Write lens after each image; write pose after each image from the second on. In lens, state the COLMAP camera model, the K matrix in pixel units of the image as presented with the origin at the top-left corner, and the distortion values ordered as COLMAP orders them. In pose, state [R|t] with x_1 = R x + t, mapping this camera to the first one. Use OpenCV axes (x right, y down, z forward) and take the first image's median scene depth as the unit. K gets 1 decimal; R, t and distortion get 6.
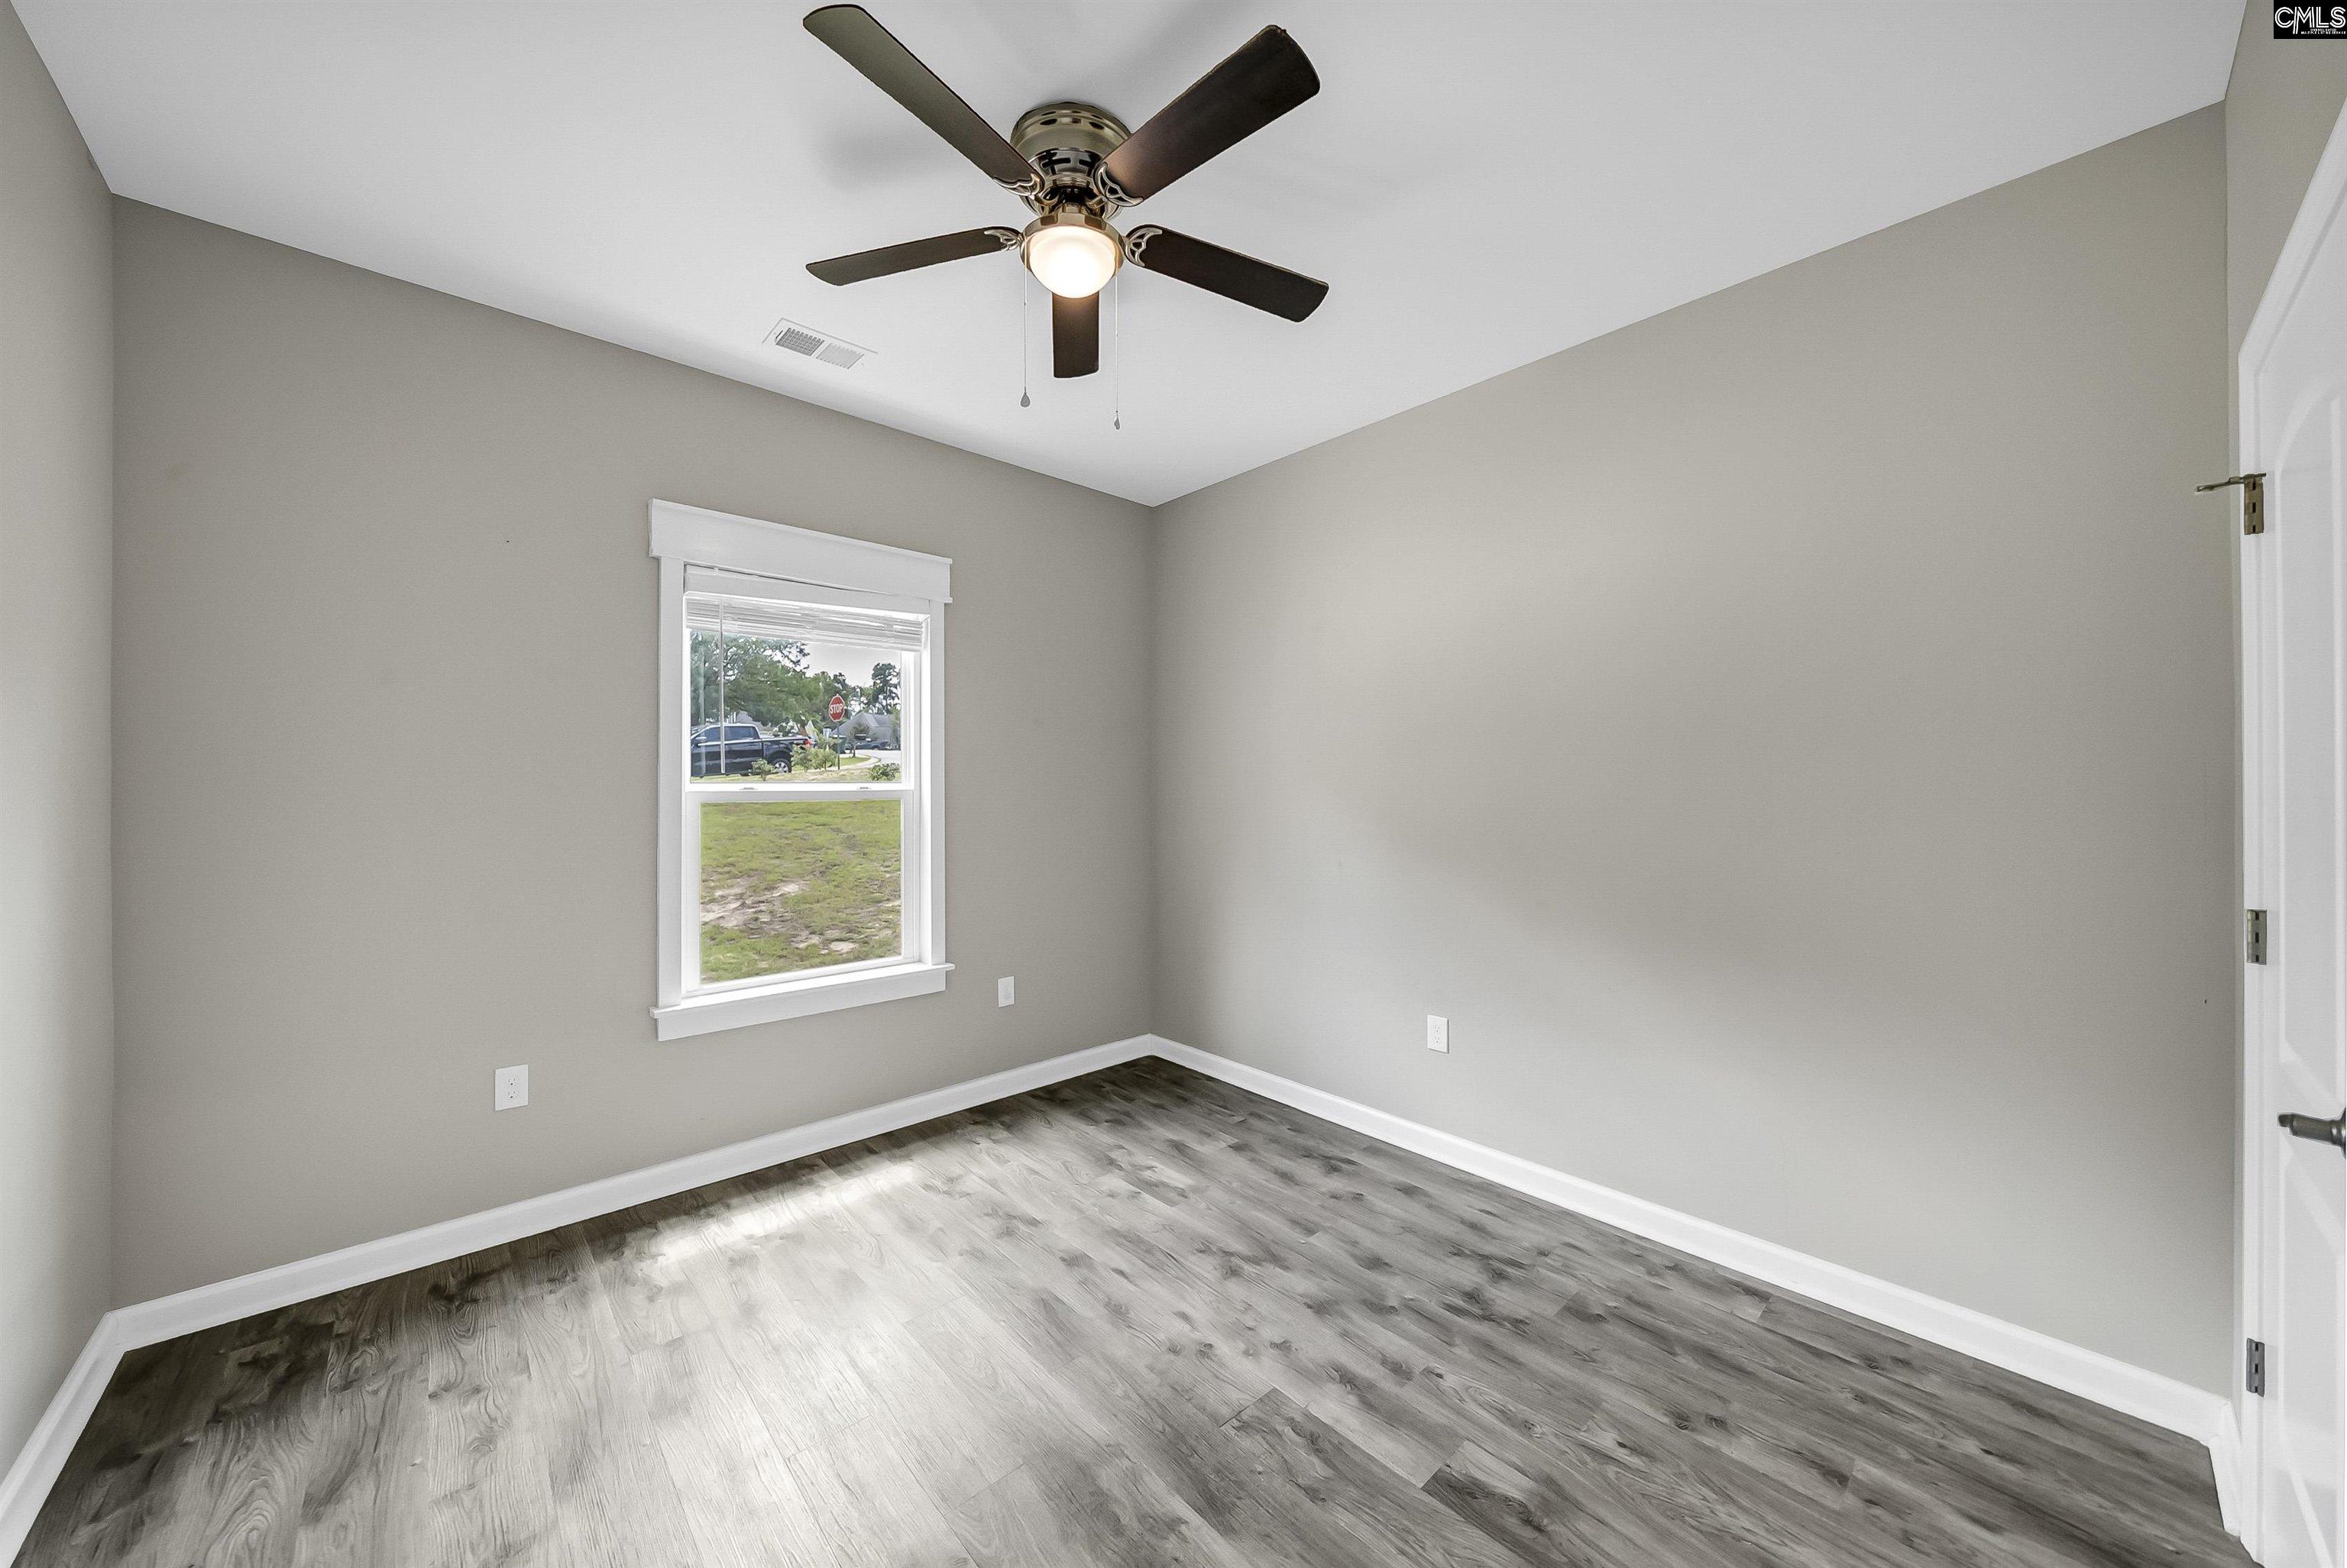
lens RADIAL K [[827.3, 0, 1161.0], [0, 827.3, 787.4], [0, 0, 1]] dist [-0.007421, -0.000038]
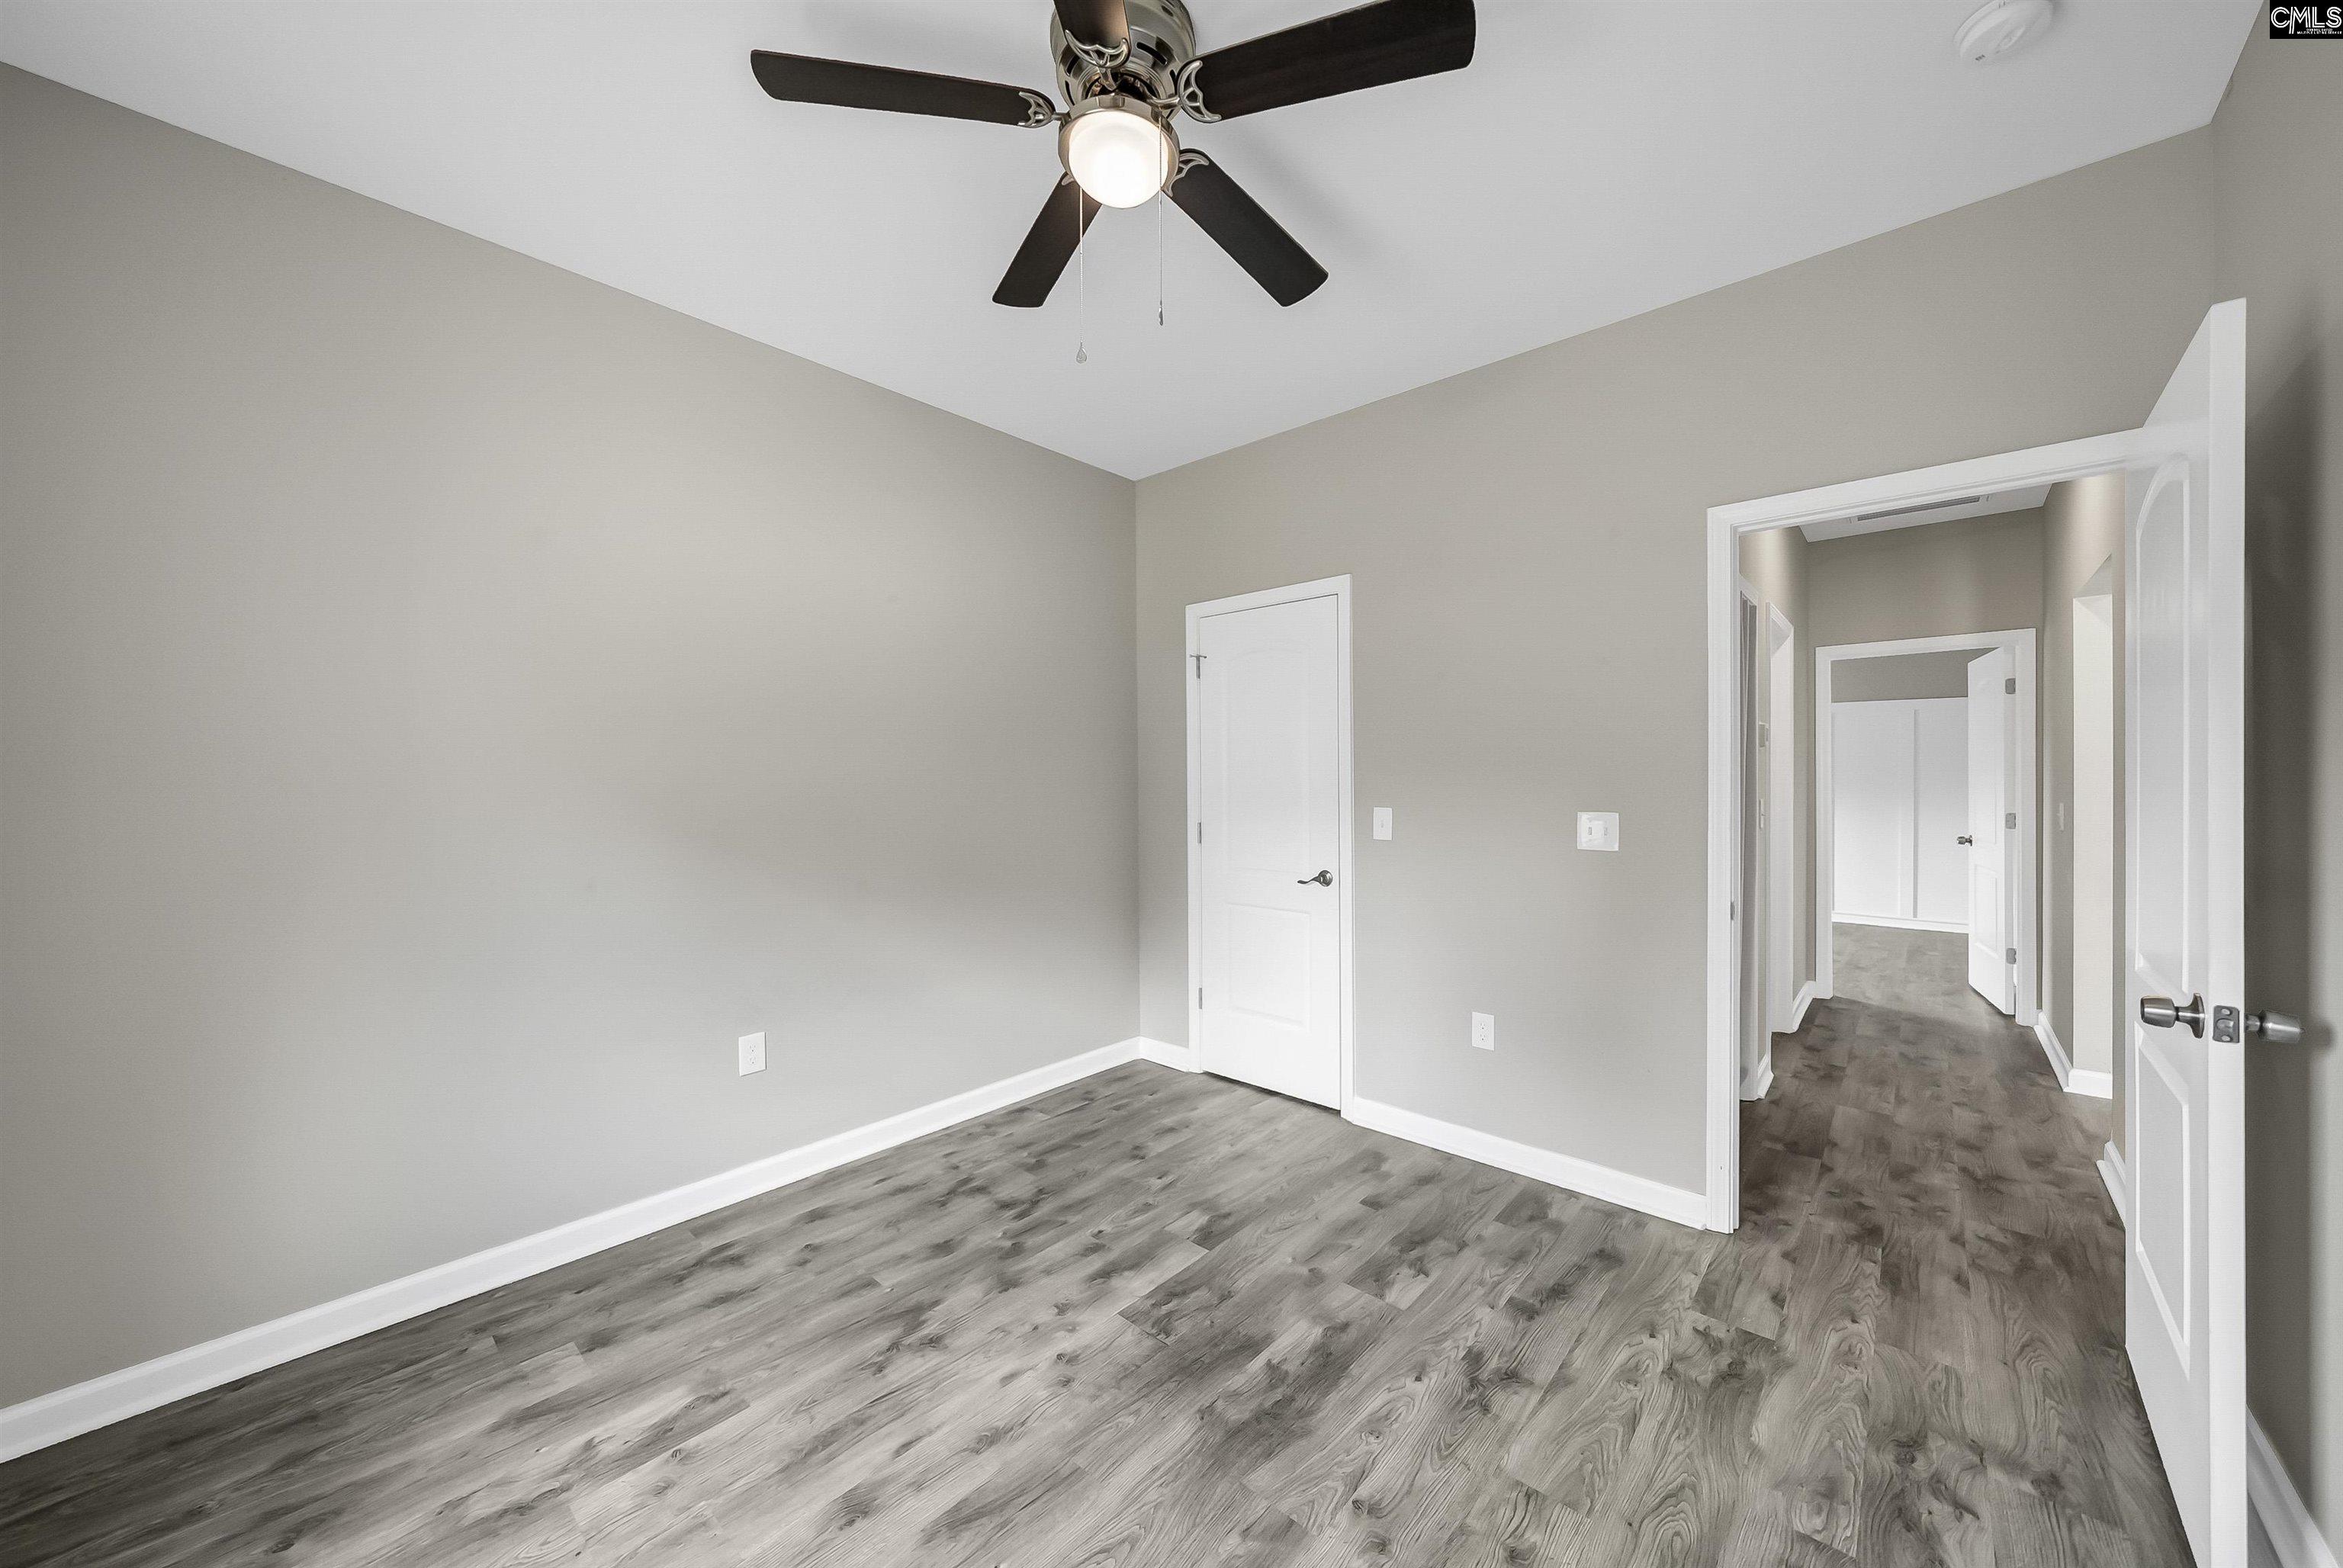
lens RADIAL K [[826.0, 0, 1185.5], [0, 826.0, 787.3], [0, 0, 1]] dist [-0.007421, -0.000038]
pose [[-0.114350, -0.010410, 0.993386, -0.765683], [0.007384, 0.999909, 0.011328, 0.004635], [-0.993413, 0.008630, -0.114262, 0.812296]]
